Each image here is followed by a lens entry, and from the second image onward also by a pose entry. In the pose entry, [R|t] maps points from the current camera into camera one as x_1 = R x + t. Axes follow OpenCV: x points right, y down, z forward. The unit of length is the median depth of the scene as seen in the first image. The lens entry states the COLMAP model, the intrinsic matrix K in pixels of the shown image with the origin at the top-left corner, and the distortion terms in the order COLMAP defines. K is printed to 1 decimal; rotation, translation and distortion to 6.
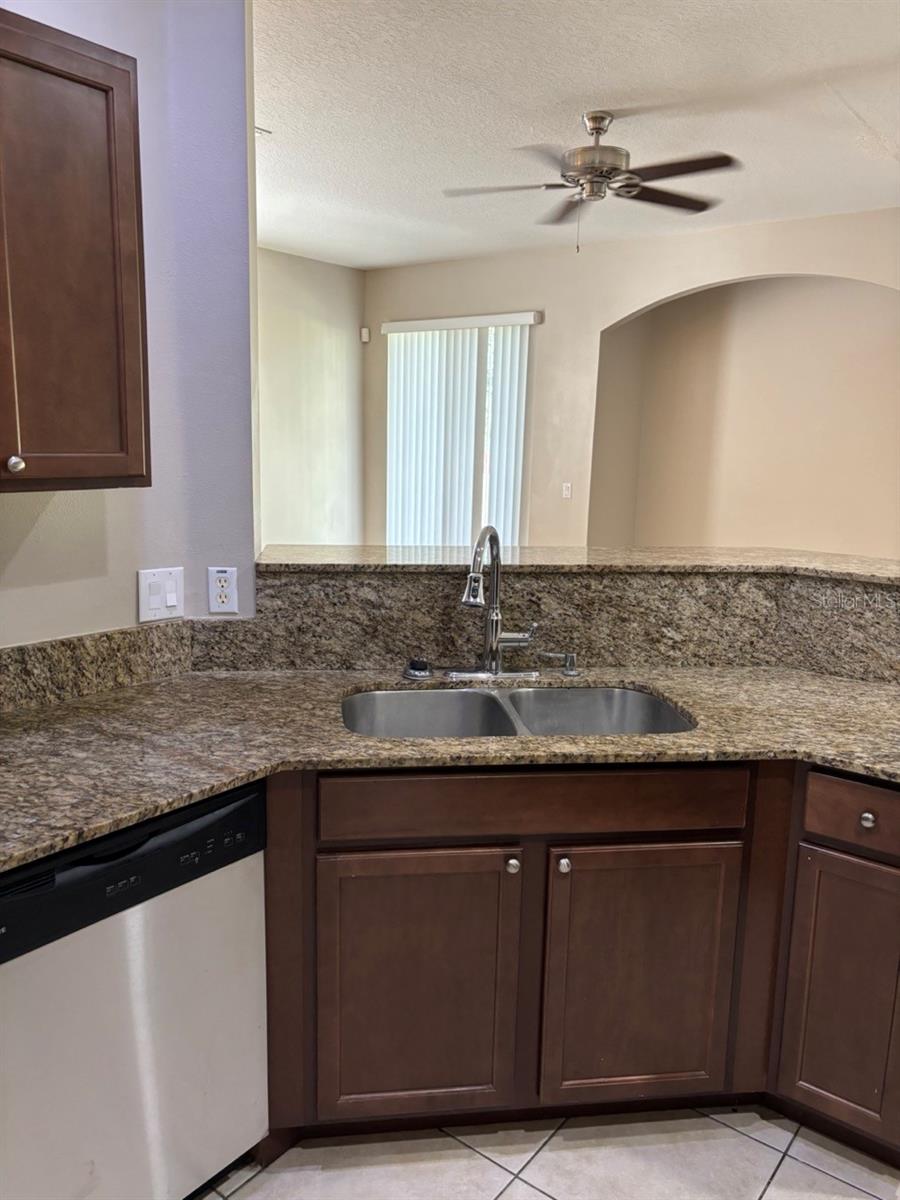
lens RADIAL K [[903.5, 0, 448.8], [0, 903.5, 594.9], [0, 0, 1]] dist [0.043599, -0.048547]
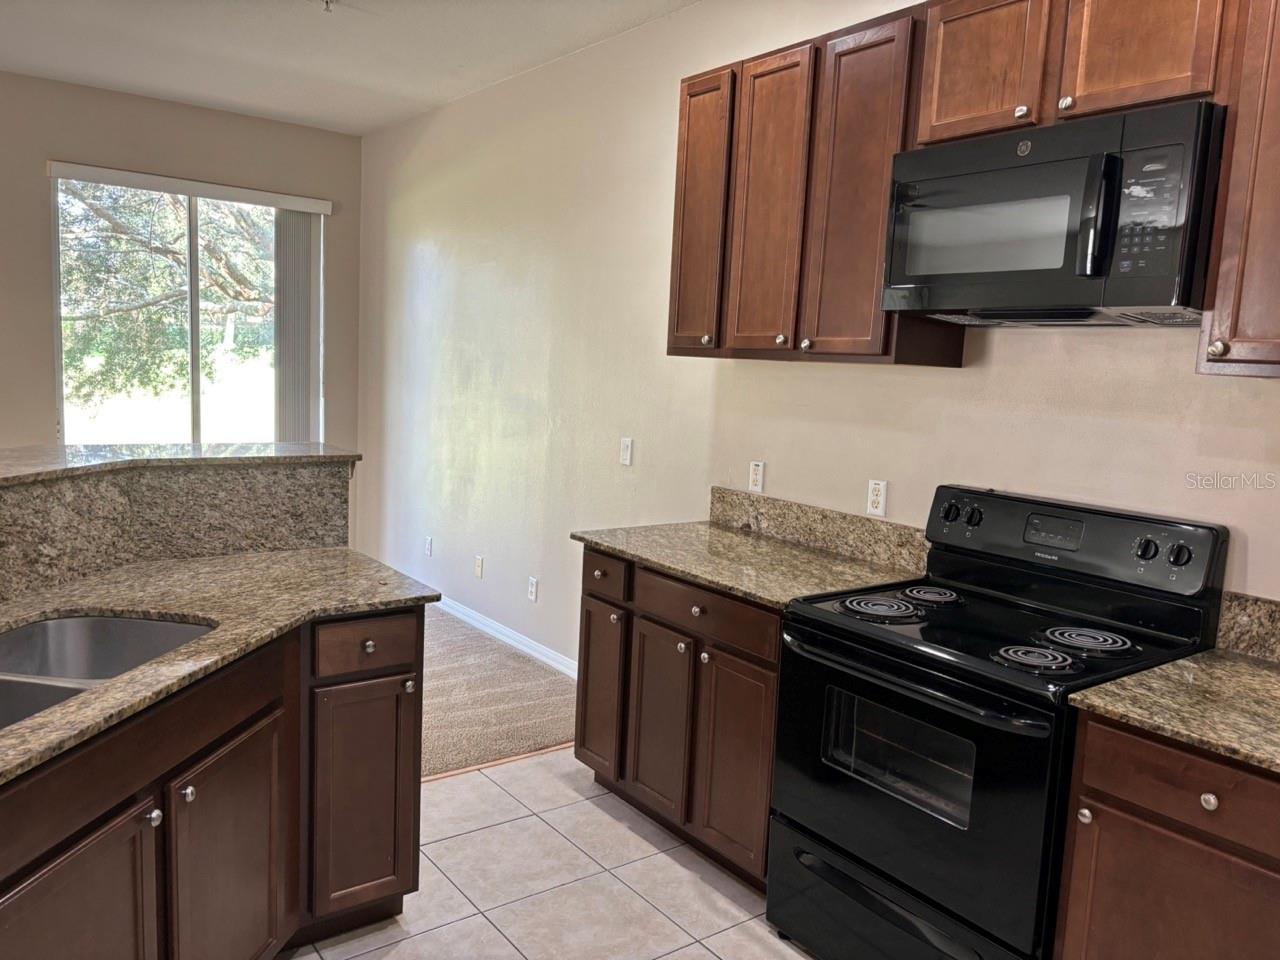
lens RADIAL K [[963.7, 0, 638.2], [0, 963.7, 484.6], [0, 0, 1]] dist [0.043599, -0.048547]
pose [[0.263363, -0.133080, 0.955474, -0.498753], [0.126441, 0.986657, 0.102571, -0.044230], [-0.956375, 0.093798, 0.276676, 0.193192]]
